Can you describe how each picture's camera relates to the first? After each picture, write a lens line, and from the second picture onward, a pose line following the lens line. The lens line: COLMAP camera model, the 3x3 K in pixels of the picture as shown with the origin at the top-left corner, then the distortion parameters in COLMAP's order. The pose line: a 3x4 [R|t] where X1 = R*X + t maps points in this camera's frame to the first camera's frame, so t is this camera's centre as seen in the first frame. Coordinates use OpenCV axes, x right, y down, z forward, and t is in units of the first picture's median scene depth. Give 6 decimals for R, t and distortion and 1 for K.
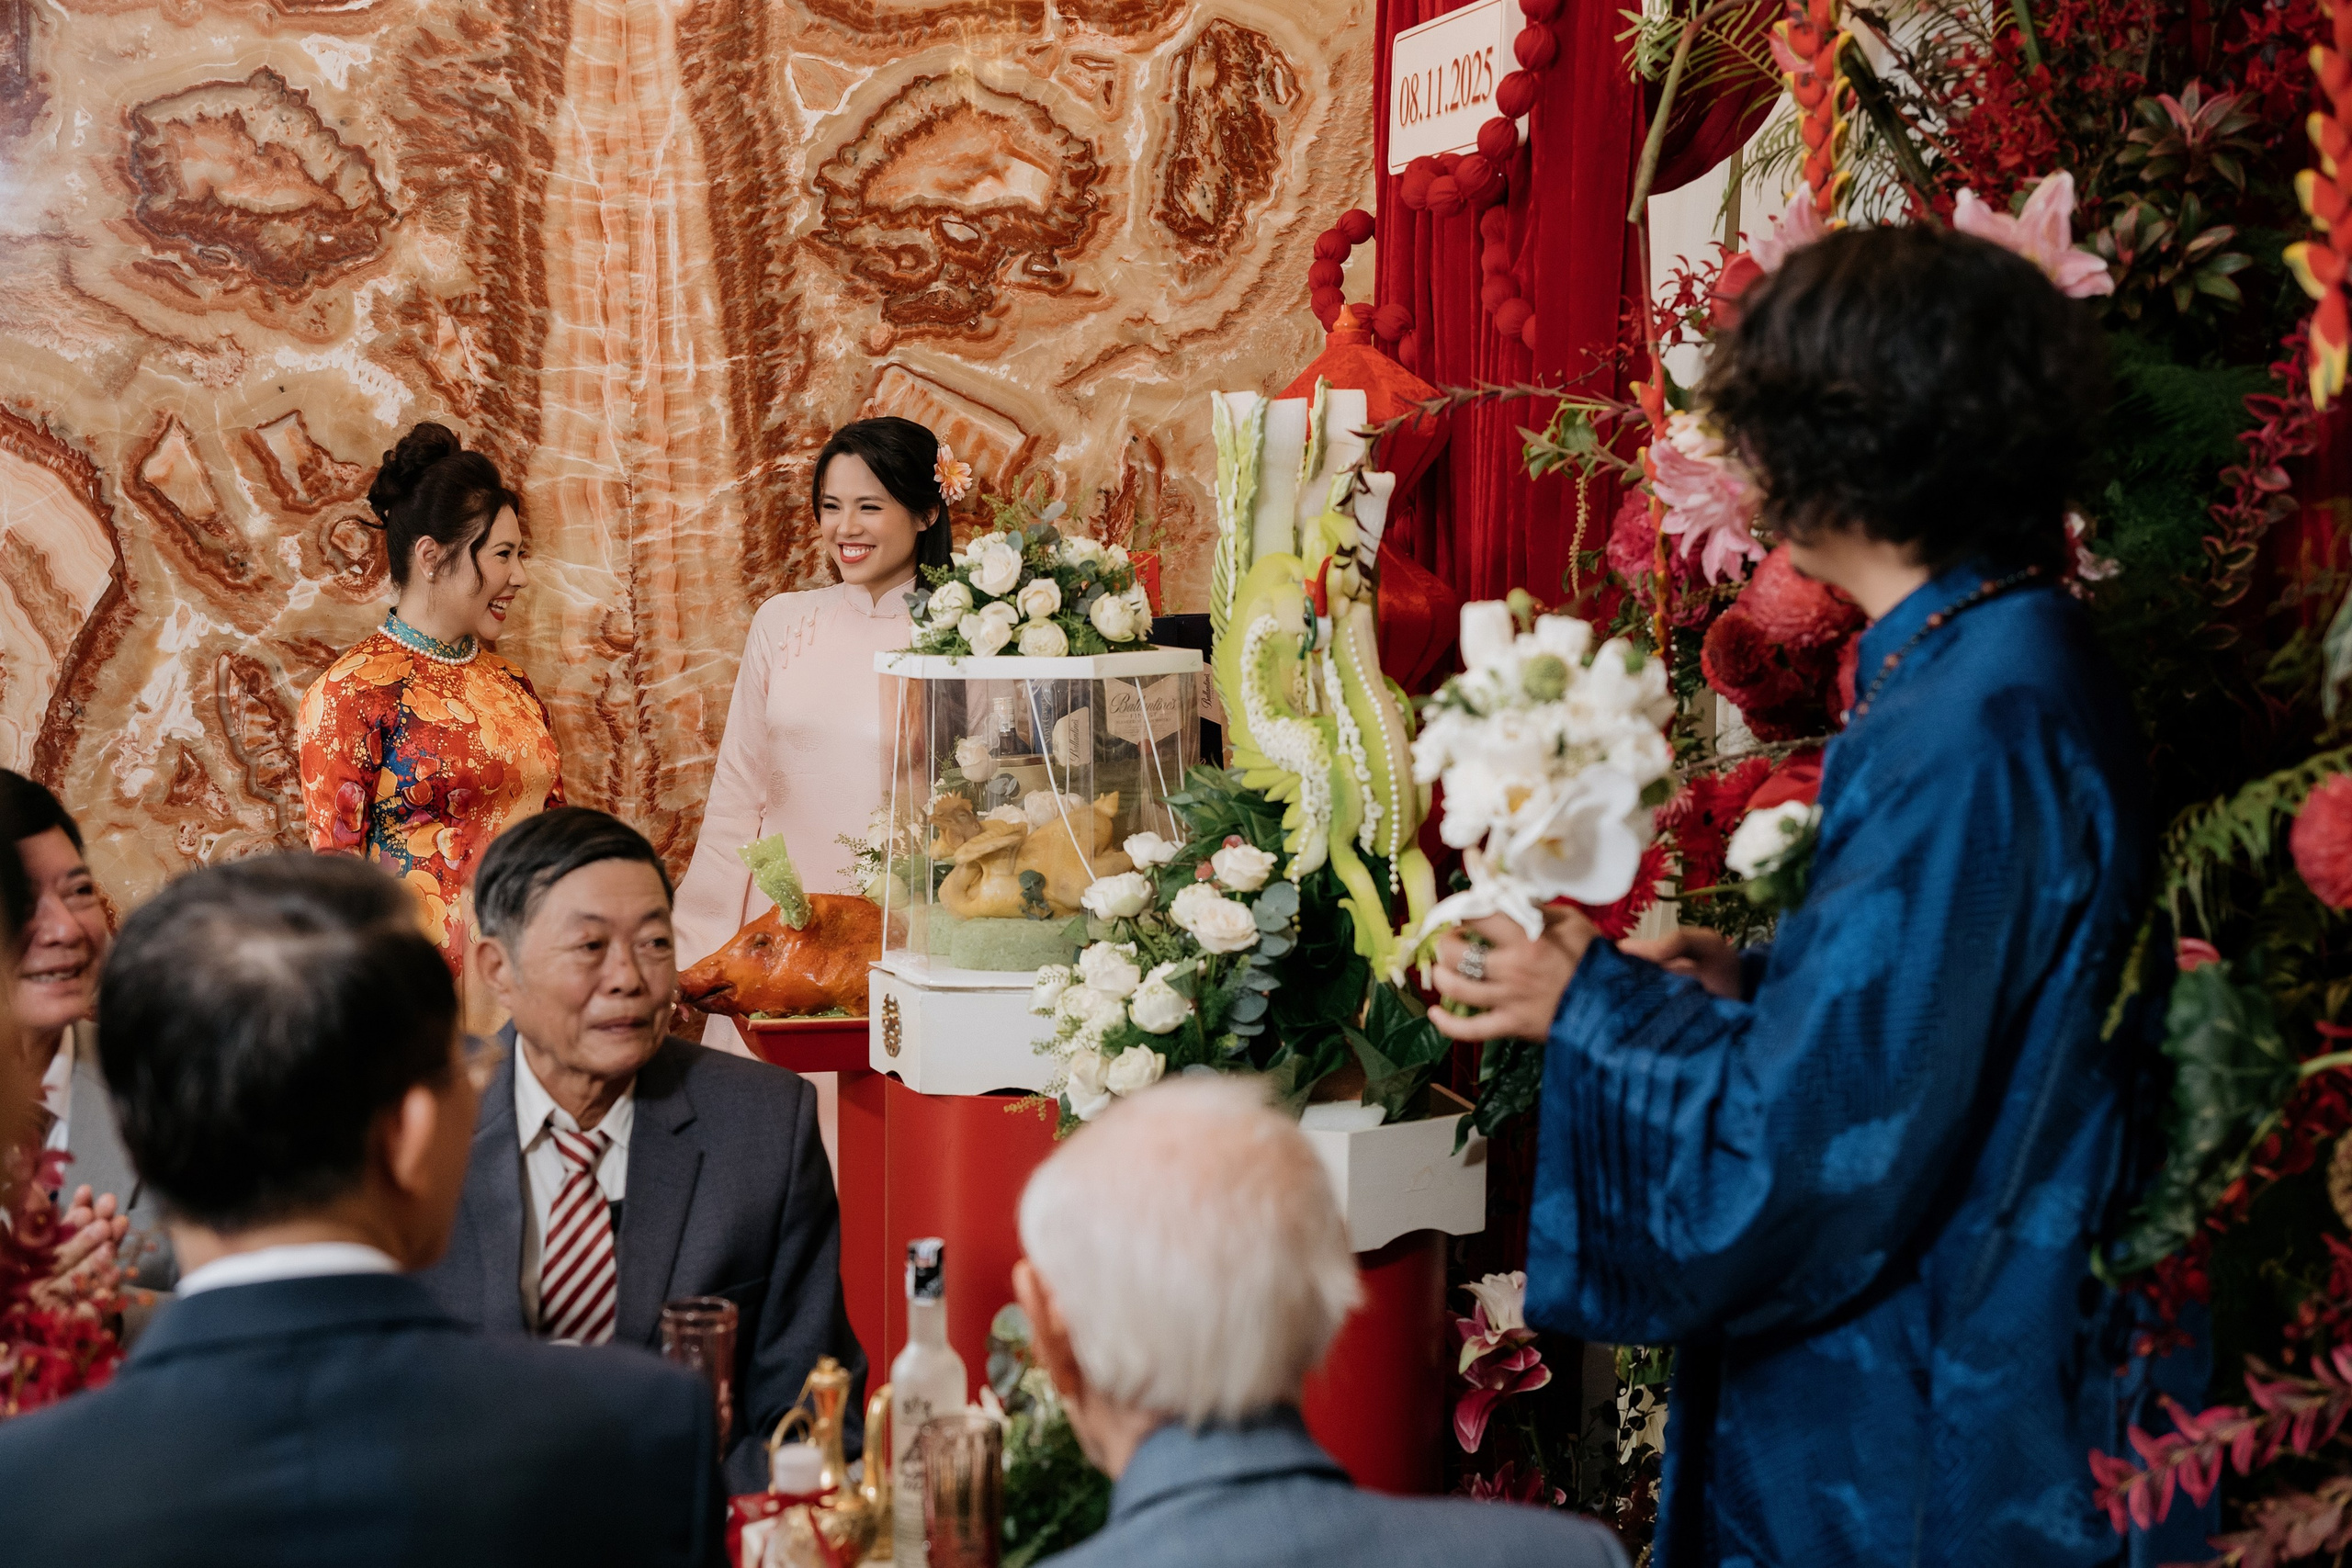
lens RADIAL K [[3583.3, 0, 1165.2], [0, 3583.3, 775.7], [0, 0, 1]] dist [0.038073, 0.000000]
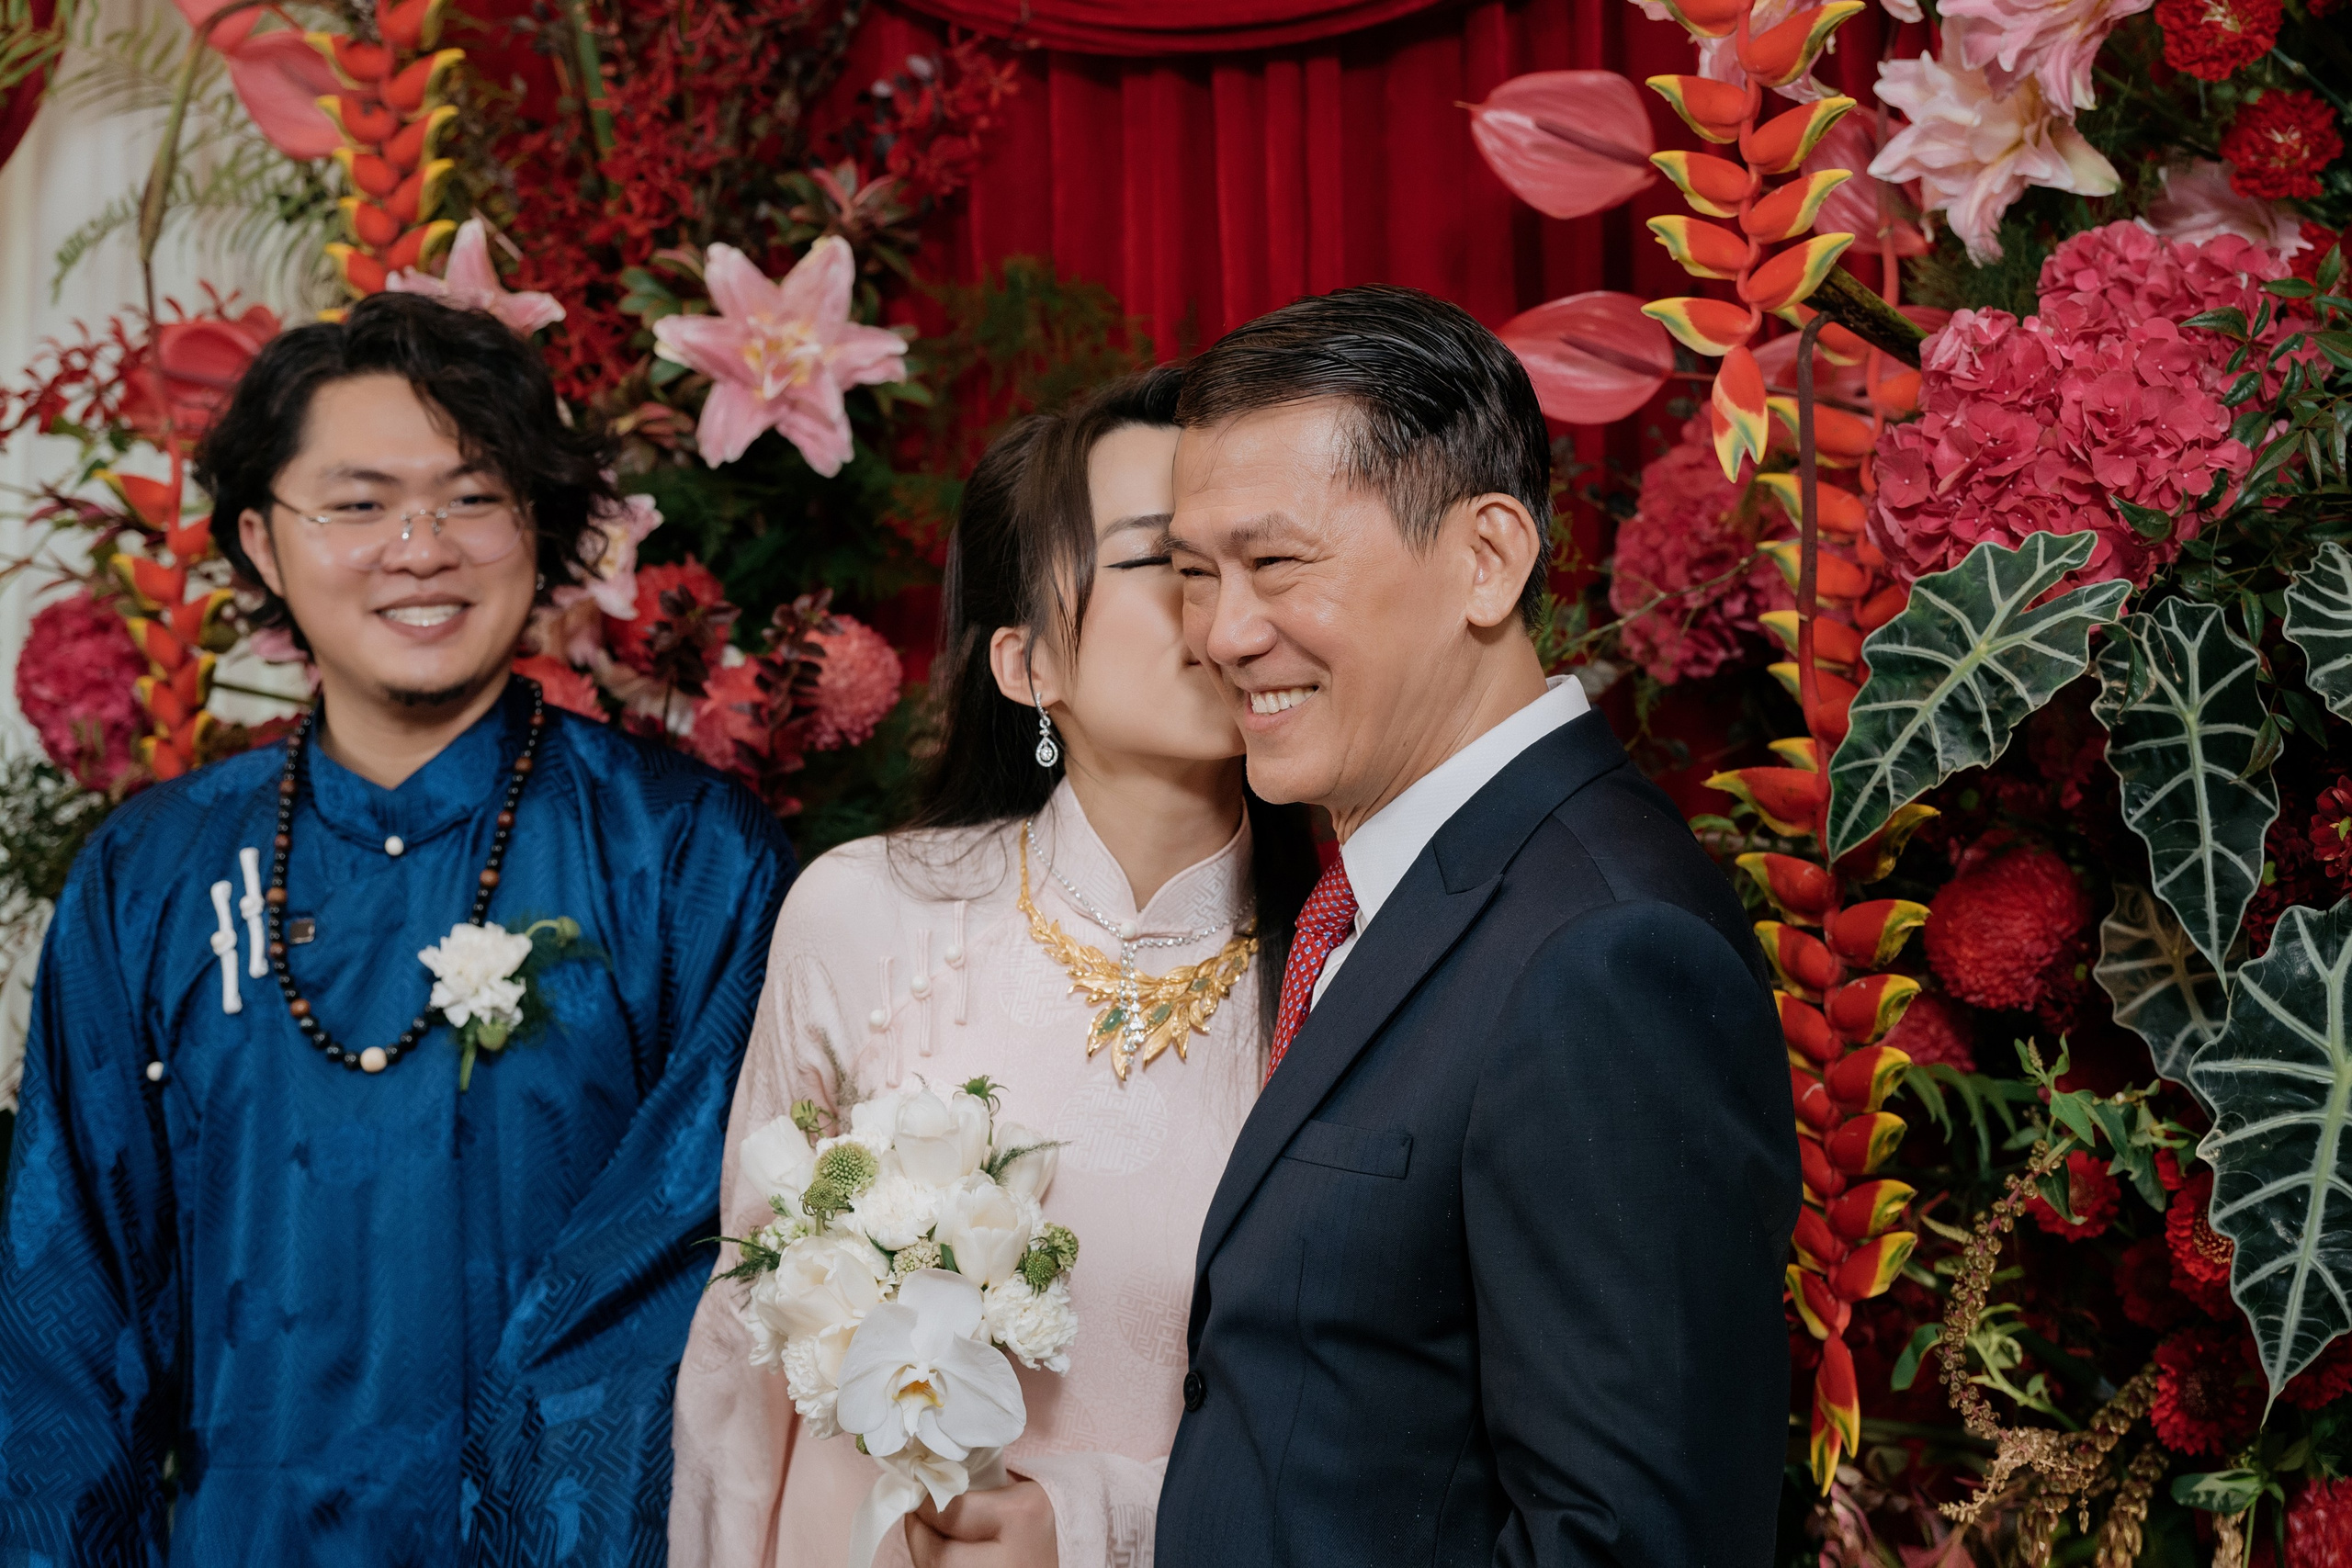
lens RADIAL K [[3453.0, 0, 1179.7], [0, 3453.0, 766.3], [0, 0, 1]] dist [0.015711, 0.000000]
pose [[0.715692, 0.002628, 0.698411, -0.196463], [0.045559, 0.997687, -0.050439, 0.002075], [-0.696928, 0.067918, 0.713918, 0.270966]]
